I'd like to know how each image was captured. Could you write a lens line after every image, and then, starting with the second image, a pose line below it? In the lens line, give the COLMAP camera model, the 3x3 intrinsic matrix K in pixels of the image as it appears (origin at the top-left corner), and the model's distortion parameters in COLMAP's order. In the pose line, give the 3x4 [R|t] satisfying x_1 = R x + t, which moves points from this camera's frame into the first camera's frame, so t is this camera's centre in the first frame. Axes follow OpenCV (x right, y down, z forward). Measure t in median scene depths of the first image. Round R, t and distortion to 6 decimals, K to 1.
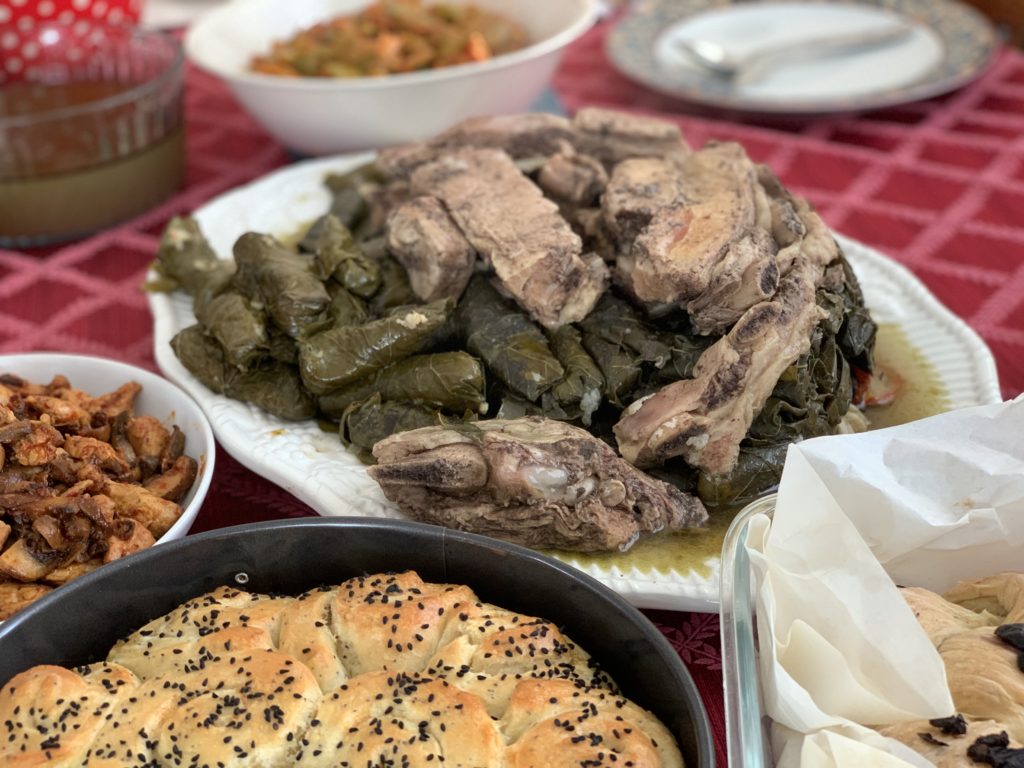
lens RADIAL K [[1546.4, 0, 512.8], [0, 1546.4, 384.0], [0, 0, 1]] dist [-0.015161, 0.000000]
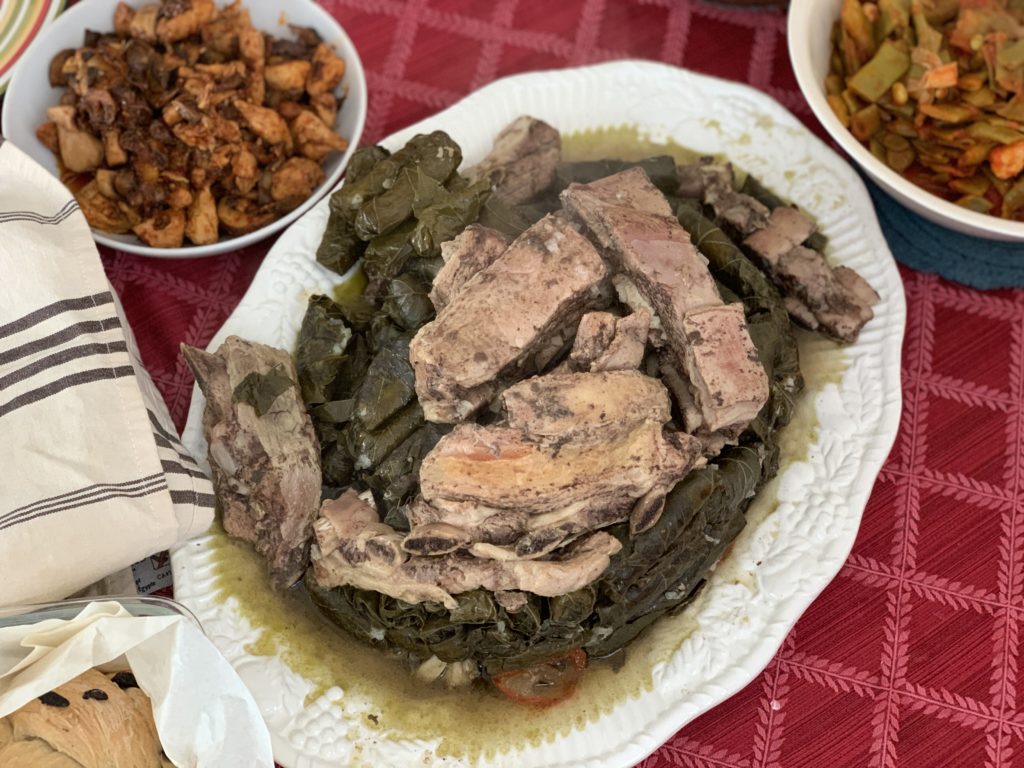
lens RADIAL K [[1546.4, 0, 509.8], [0, 1546.4, 380.6], [0, 0, 1]] dist [-0.015161, 0.000000]
pose [[0.342061, 0.843891, -0.413330, 0.522481], [-0.533248, 0.536504, 0.654072, -0.851847], [0.773719, -0.003325, 0.633521, 0.323128]]
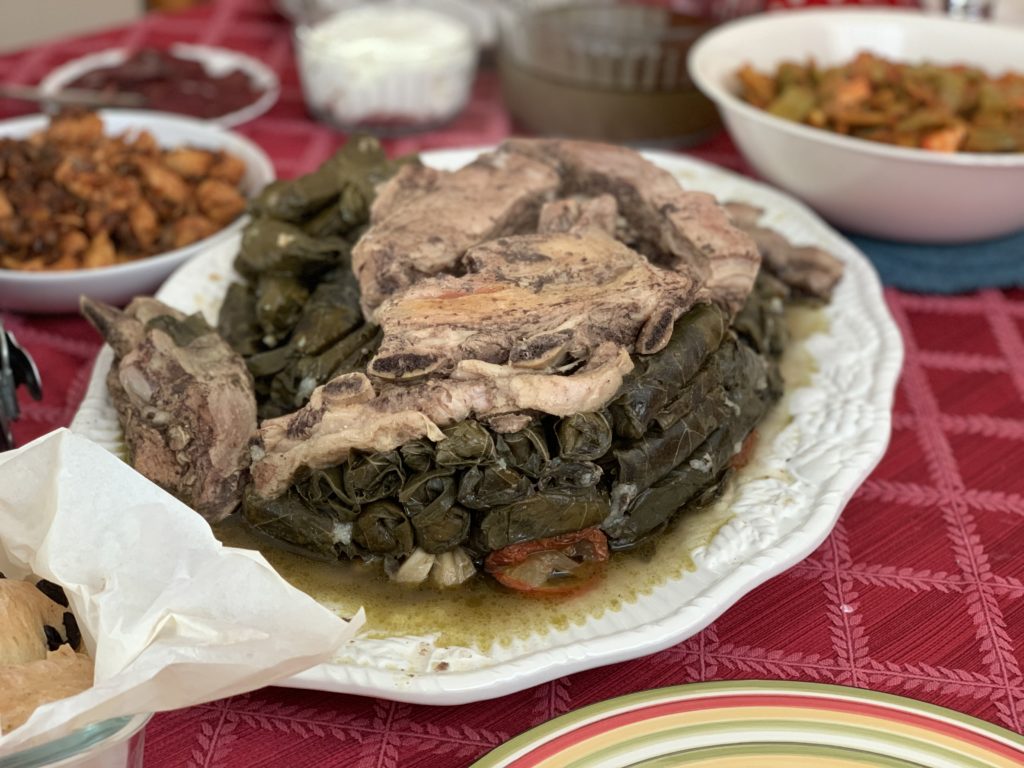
lens RADIAL K [[1546.4, 0, 514.9], [0, 1546.4, 385.3], [0, 0, 1]] dist [-0.015161, 0.000000]
pose [[0.479269, 0.511702, -0.713065, 0.815134], [-0.507299, 0.824498, 0.250699, -0.304424], [0.716204, 0.241584, 0.654743, 0.433215]]
